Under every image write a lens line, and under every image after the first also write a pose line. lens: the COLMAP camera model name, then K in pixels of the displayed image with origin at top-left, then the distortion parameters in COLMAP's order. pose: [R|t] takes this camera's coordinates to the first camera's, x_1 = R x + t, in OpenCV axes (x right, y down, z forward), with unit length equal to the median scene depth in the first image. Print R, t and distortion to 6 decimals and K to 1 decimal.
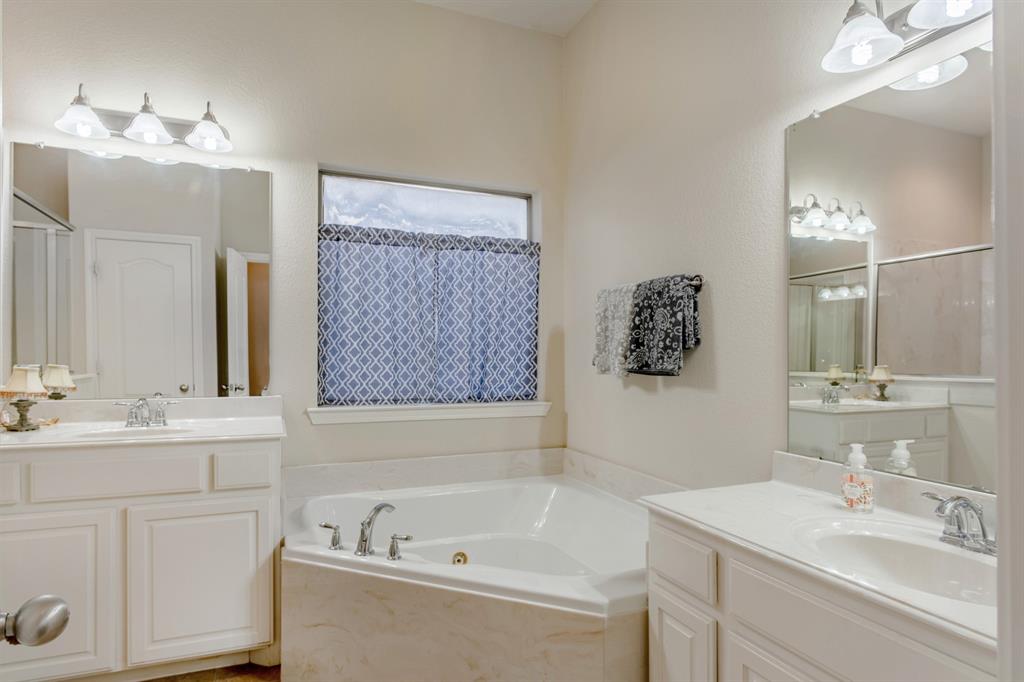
lens RADIAL K [[573.8, 0, 514.9], [0, 573.8, 343.7], [0, 0, 1]] dist [-0.004695, 0.000268]
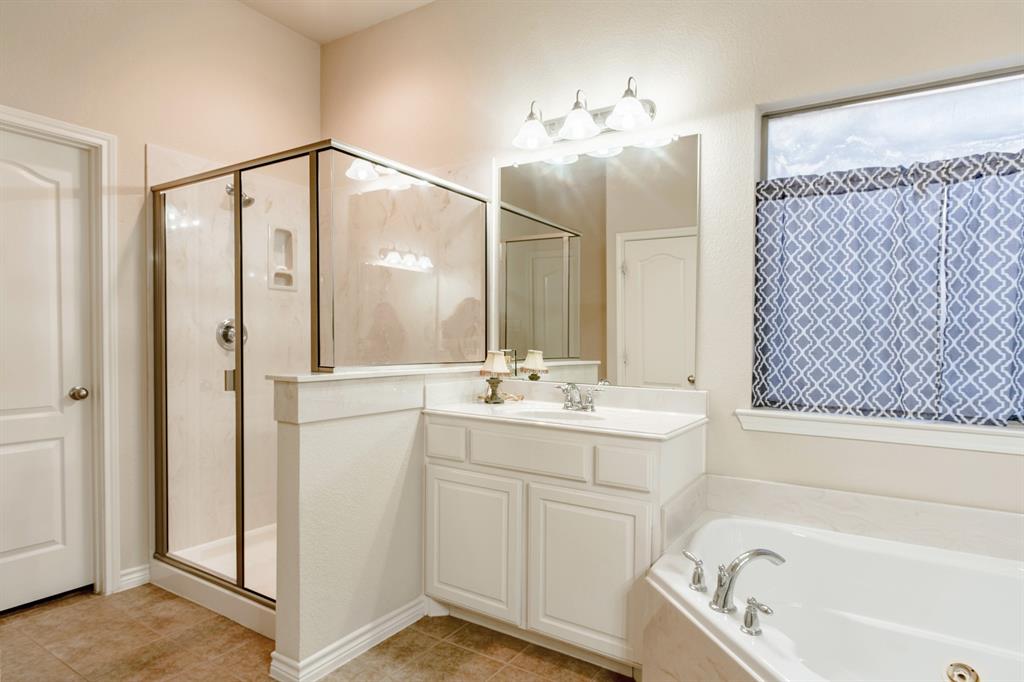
lens RADIAL K [[584.1, 0, 506.8], [0, 584.1, 353.6], [0, 0, 1]] dist [-0.003118, 0.000844]
pose [[0.569411, 0.021700, -0.821766, 0.132553], [-0.000324, 0.999657, 0.026173, 0.010106], [0.822053, -0.014637, 0.569223, 0.233169]]
